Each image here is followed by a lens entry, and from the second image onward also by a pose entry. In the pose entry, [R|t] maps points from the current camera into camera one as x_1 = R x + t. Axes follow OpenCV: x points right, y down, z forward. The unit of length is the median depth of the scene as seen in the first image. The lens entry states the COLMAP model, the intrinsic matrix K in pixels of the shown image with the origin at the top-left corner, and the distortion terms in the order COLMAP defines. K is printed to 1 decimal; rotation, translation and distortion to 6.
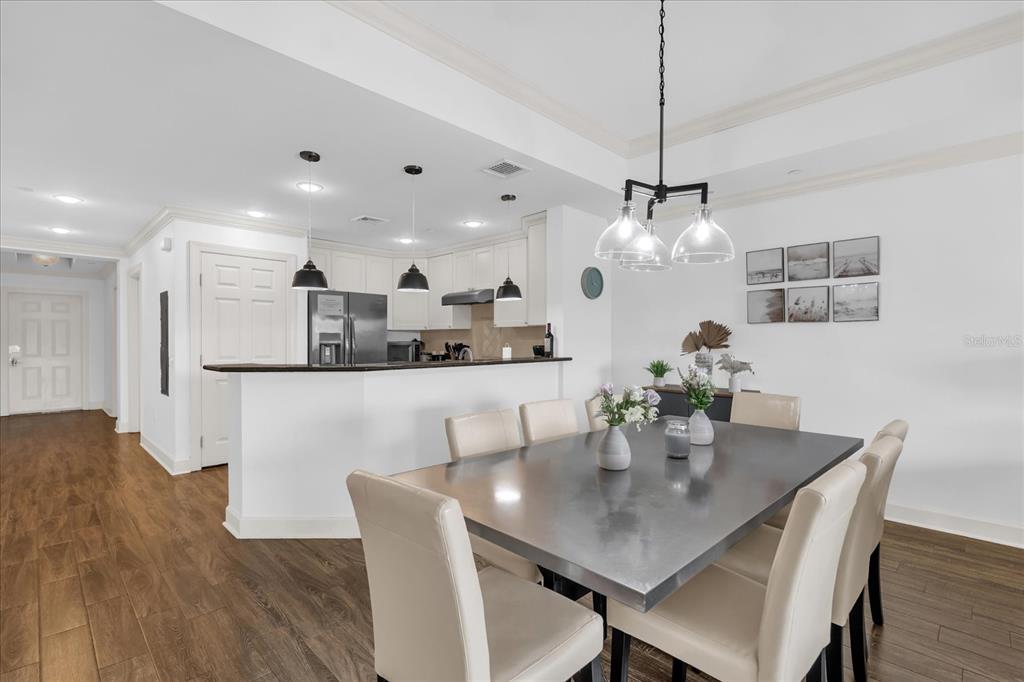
lens RADIAL K [[459.0, 0, 514.8], [0, 459.0, 338.2], [0, 0, 1]] dist [0.011796, -0.000135]
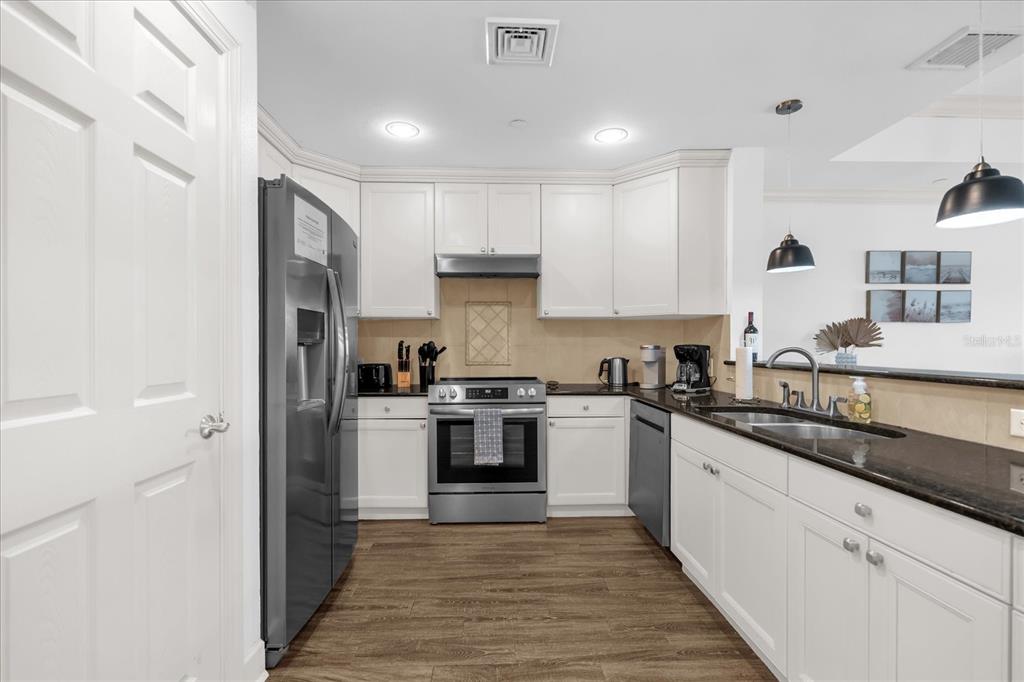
lens RADIAL K [[459.0, 0, 514.8], [0, 459.0, 338.2], [0, 0, 1]] dist [0.011796, -0.000135]
pose [[0.679573, -0.002085, 0.733605, -0.802466], [-0.004907, 0.999961, 0.007388, -0.000591], [-0.733592, -0.008620, 0.679536, 0.938871]]
